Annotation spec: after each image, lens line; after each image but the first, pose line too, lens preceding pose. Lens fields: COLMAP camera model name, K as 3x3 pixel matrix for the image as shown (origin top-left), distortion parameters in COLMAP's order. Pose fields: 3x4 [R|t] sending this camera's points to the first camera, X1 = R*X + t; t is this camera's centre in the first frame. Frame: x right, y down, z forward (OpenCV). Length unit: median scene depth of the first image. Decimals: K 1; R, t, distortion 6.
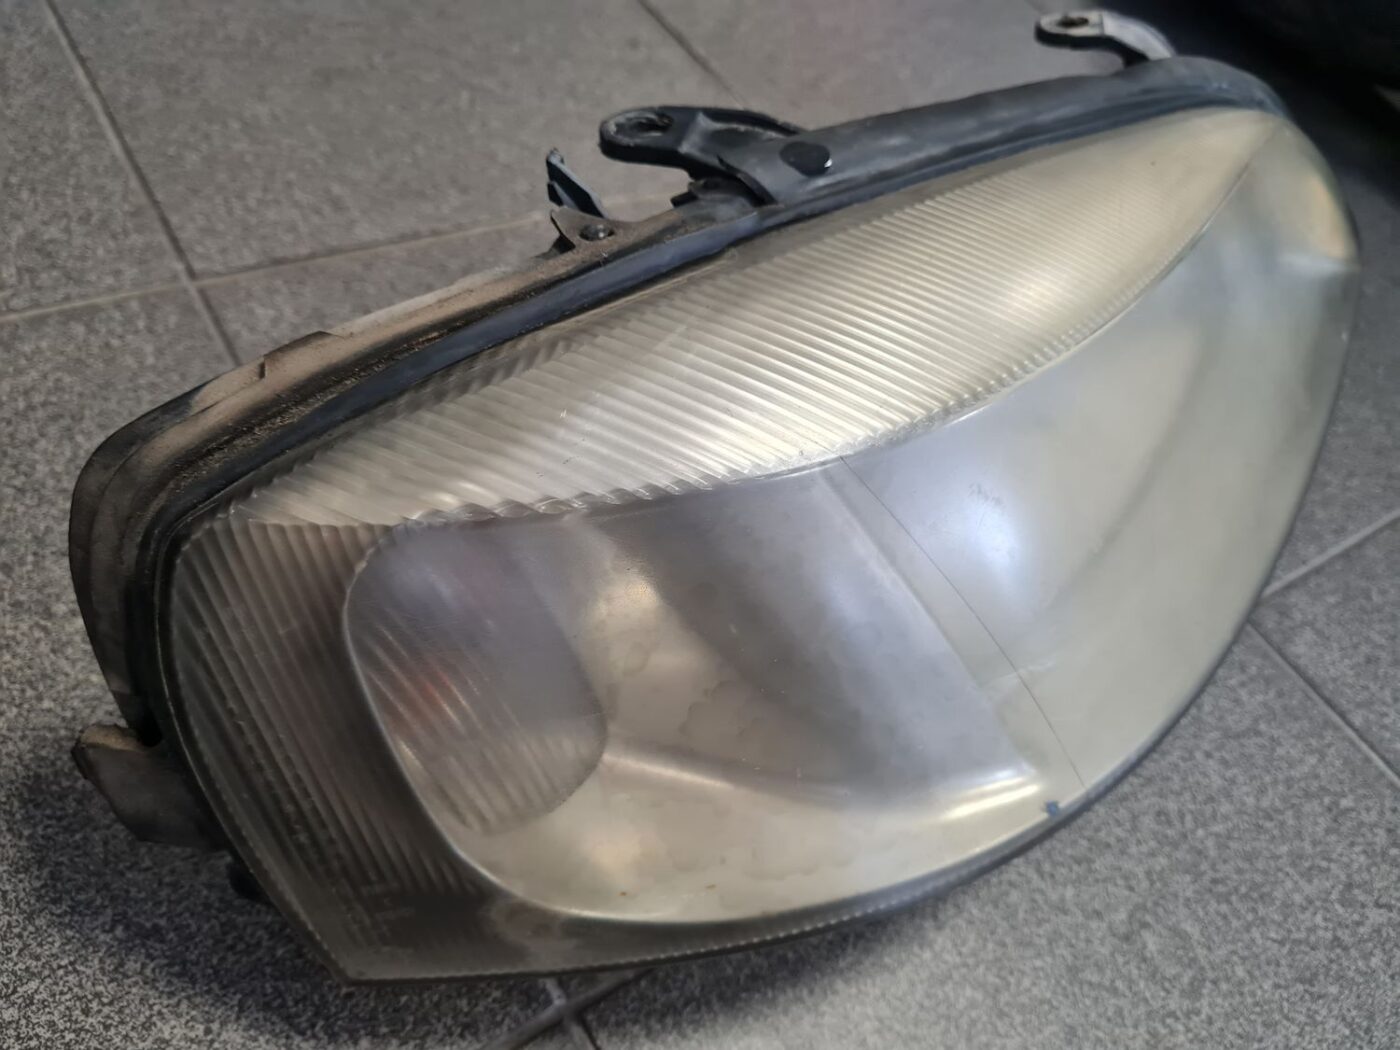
lens RADIAL K [[1086.8, 0, 704.6], [0, 1086.8, 517.7], [0, 0, 1]] dist [0.001702, -0.013776]
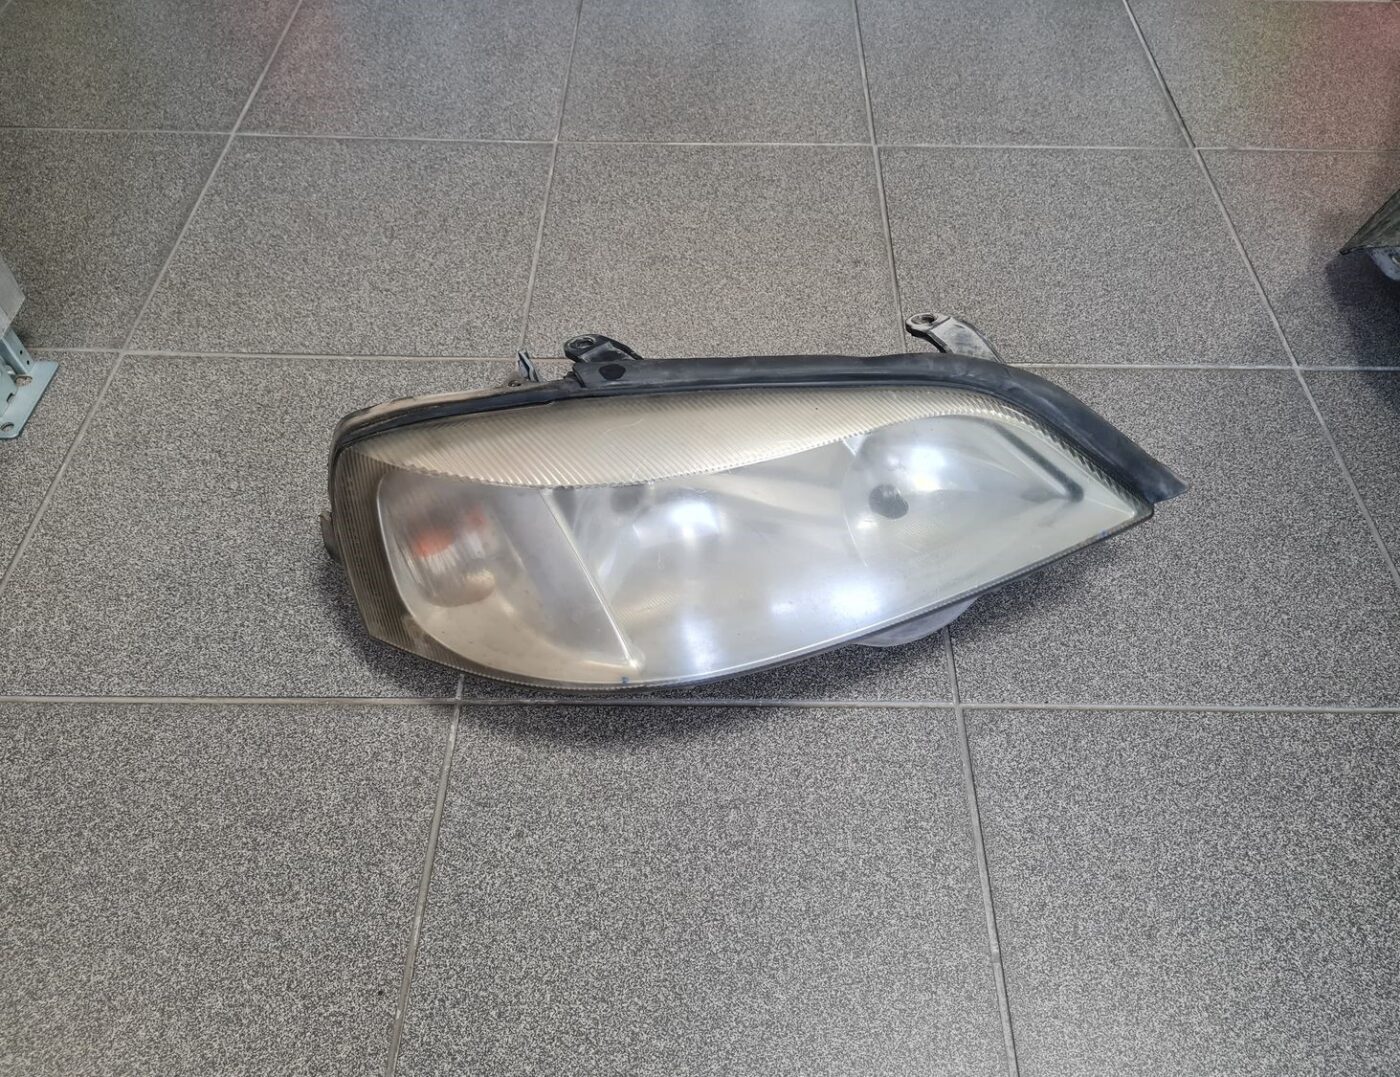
lens RADIAL K [[1076.5, 0, 727.5], [0, 1076.5, 534.3], [0, 0, 1]] dist [0.047648, -0.046486]
pose [[0.818263, 0.284413, -0.499556, 1.210574], [-0.311840, 0.949665, 0.029887, -0.113357], [0.482910, 0.131326, 0.865766, -0.657483]]
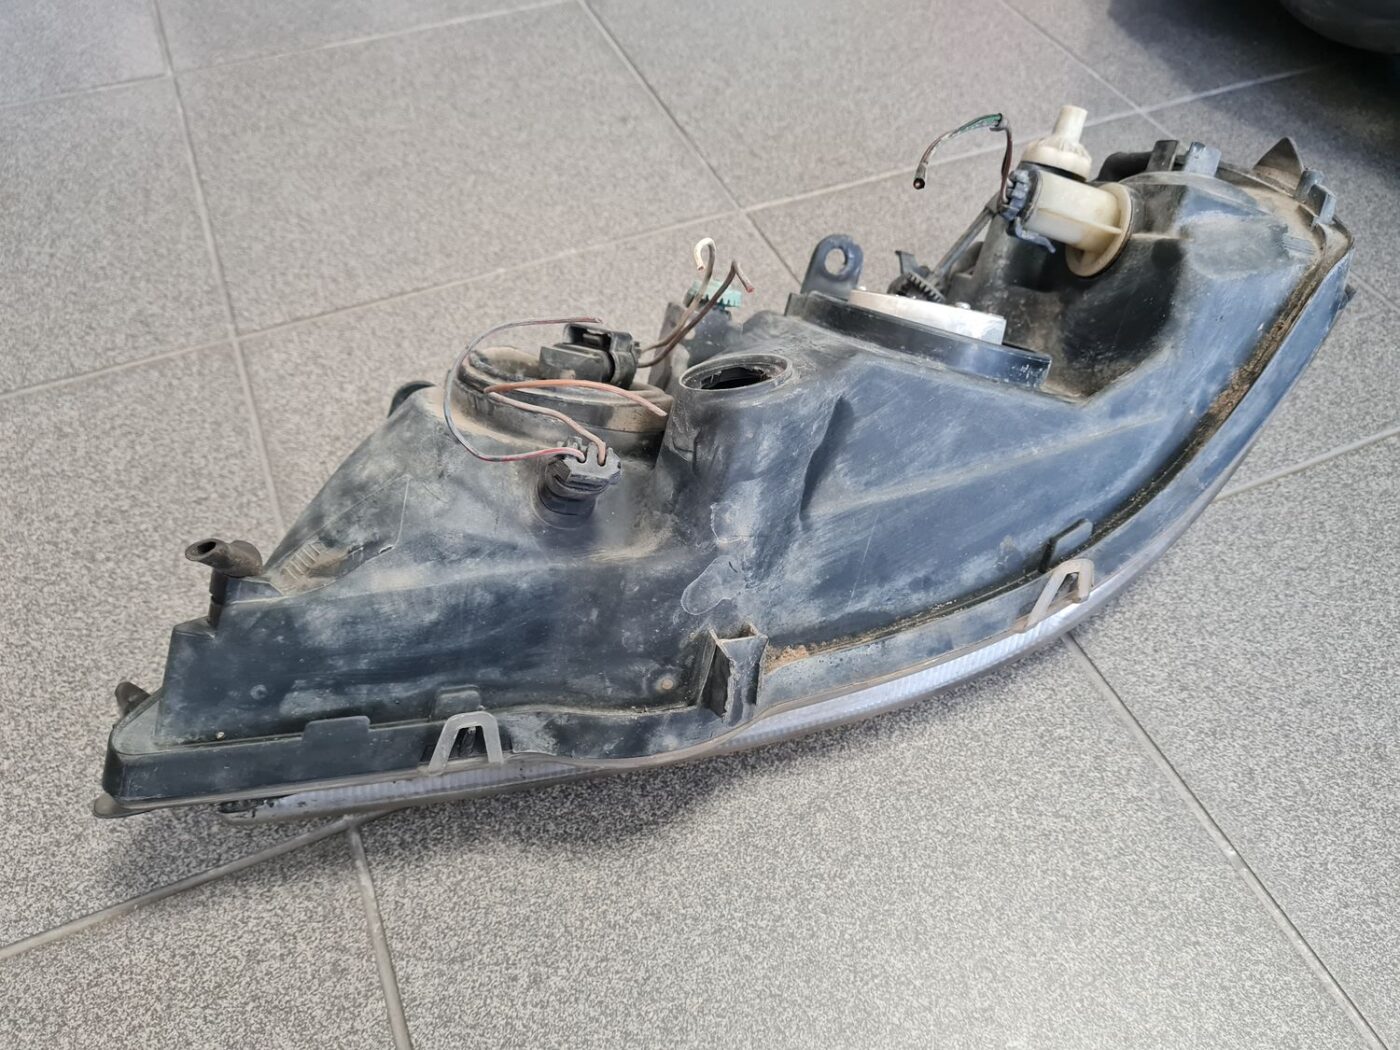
lens RADIAL K [[1066.7, 0, 714.3], [0, 1066.7, 529.3], [0, 0, 1]] dist [0.026636, -0.029653]
pose [[0.963430, -0.010605, -0.267751, 0.642417], [0.007555, 0.999894, -0.012417, 0.070322], [0.267854, 0.009940, 0.963408, -0.227148]]
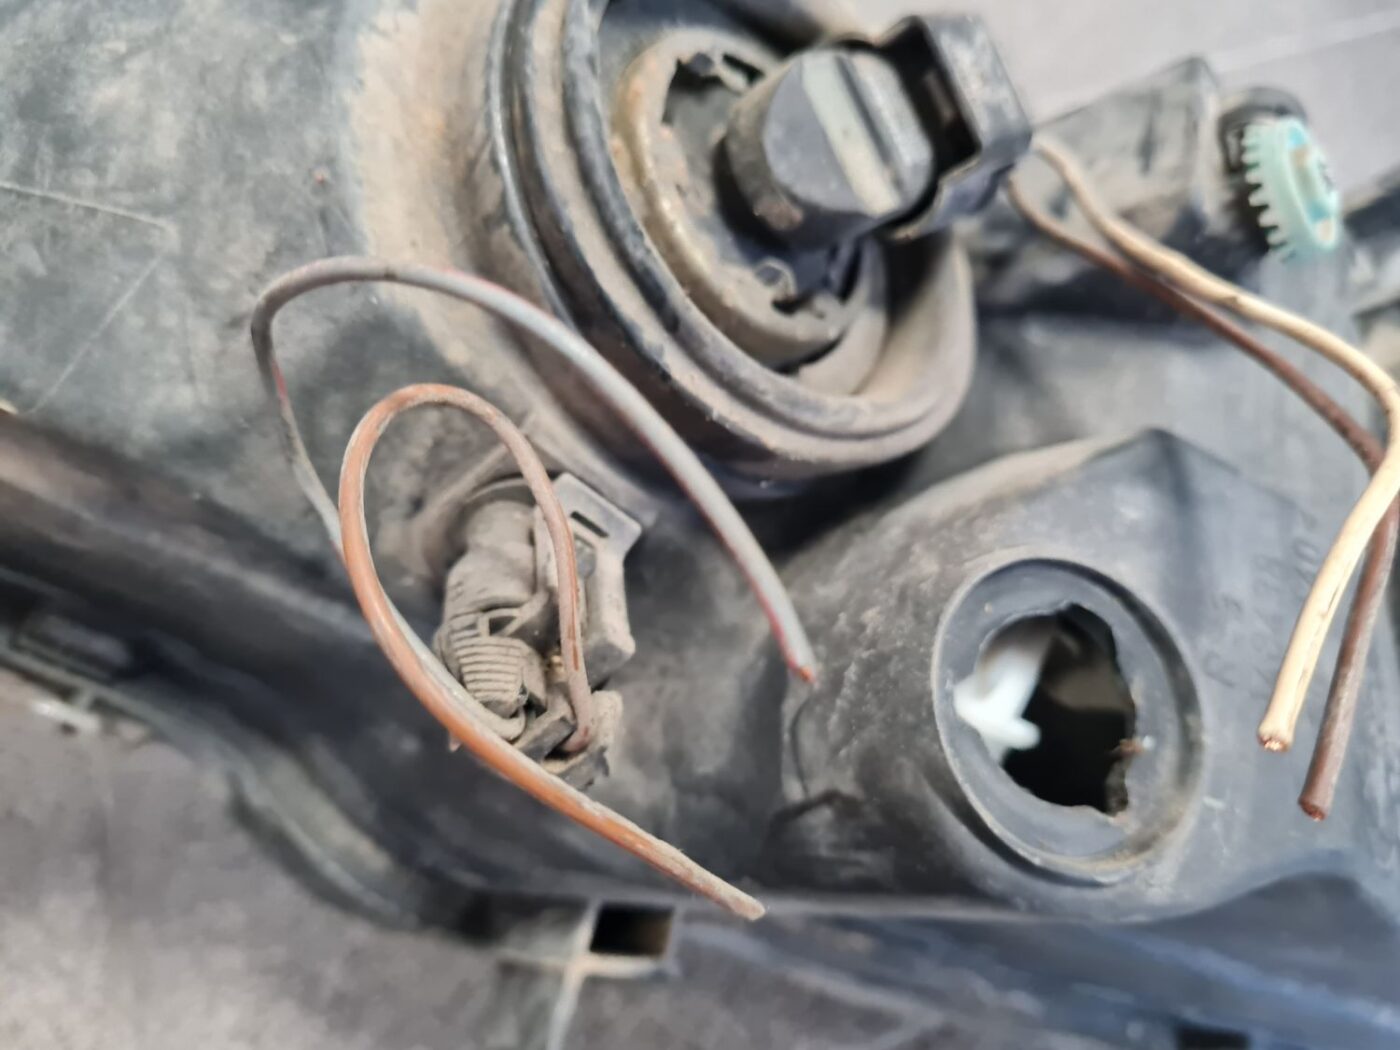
lens RADIAL K [[1086.8, 0, 704.6], [0, 1086.8, 517.7], [0, 0, 1]] dist [0.001702, -0.013776]
pose [[0.640939, 0.766783, -0.035229, 0.257503], [-0.621003, 0.544967, 0.563353, -0.262467], [0.451168, -0.339198, 0.825465, 0.474444]]
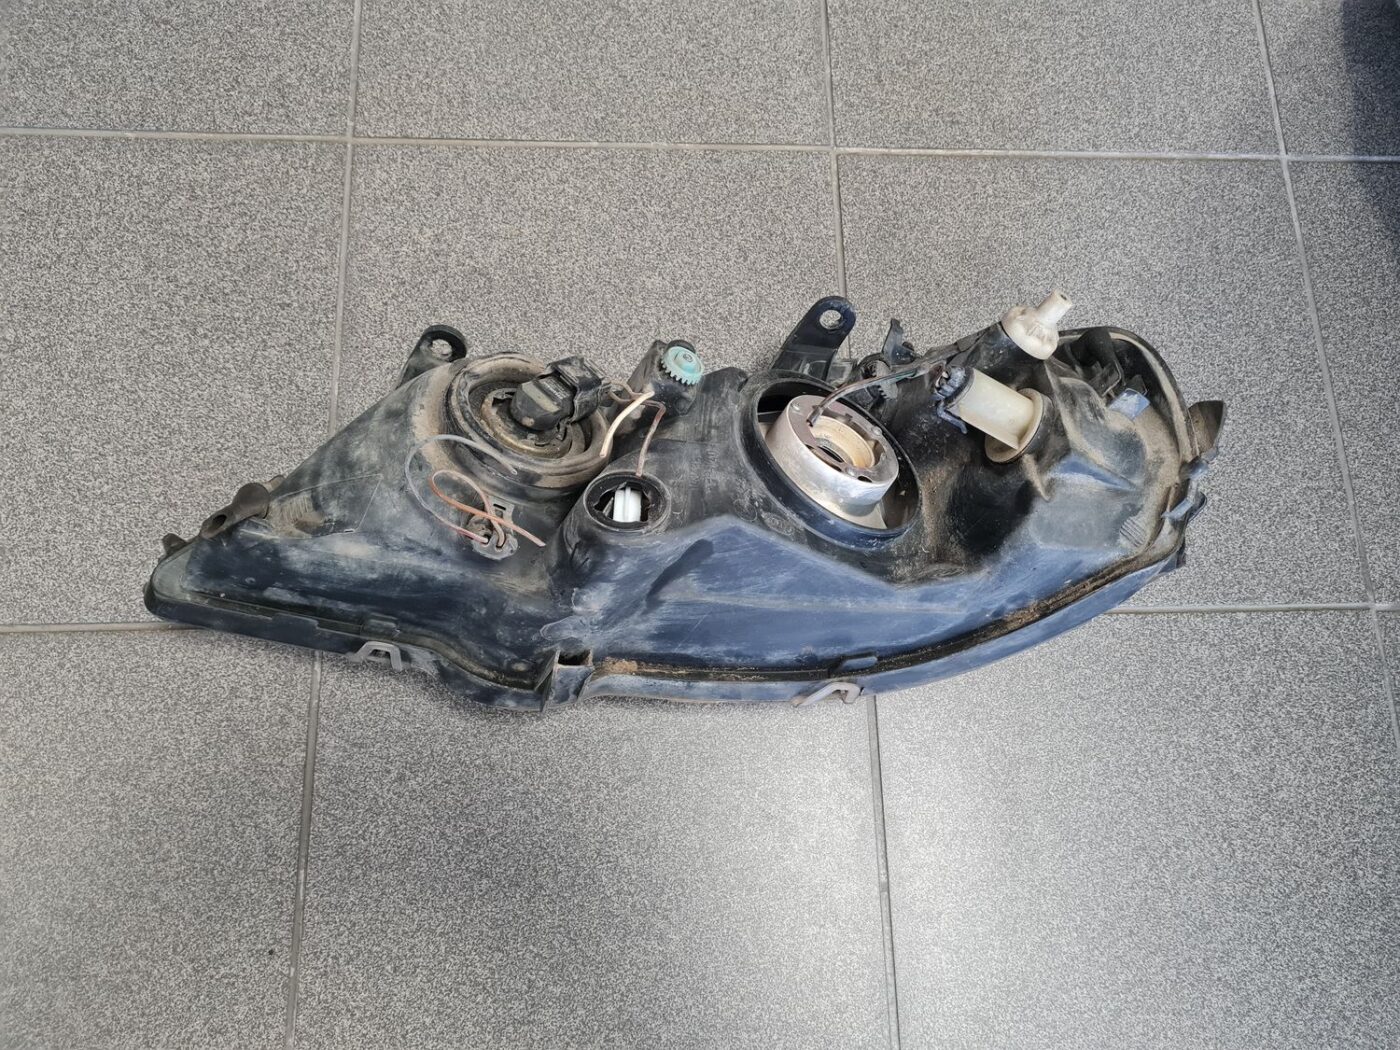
lens RADIAL K [[1051.7, 0, 720.1], [0, 1051.7, 520.7], [0, 0, 1]] dist [0.040336, -0.035609]
pose [[0.847685, 0.445614, -0.287850, 0.891985], [-0.325596, 0.865405, 0.380870, -0.645709], [0.418827, -0.229135, 0.878681, -0.360936]]
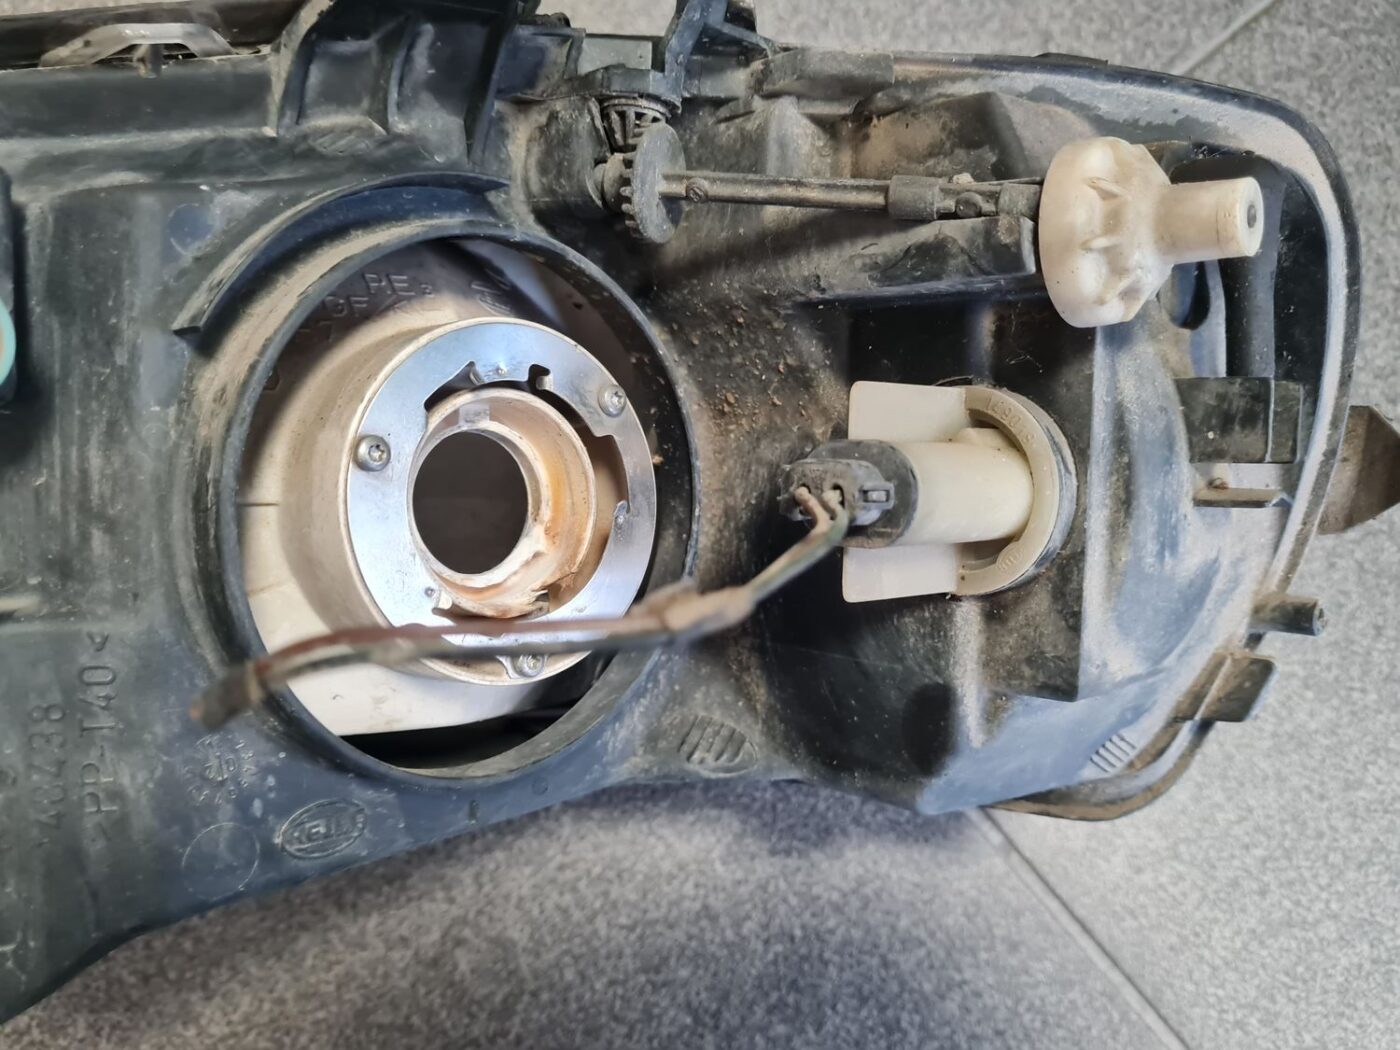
lens RADIAL K [[1086.8, 0, 704.6], [0, 1086.8, 517.7], [0, 0, 1]] dist [0.001702, -0.013776]
pose [[0.789677, 0.474857, 0.388485, 0.406983], [-0.547349, 0.259224, 0.795746, -0.722860], [0.277161, -0.841019, 0.464616, 0.862446]]
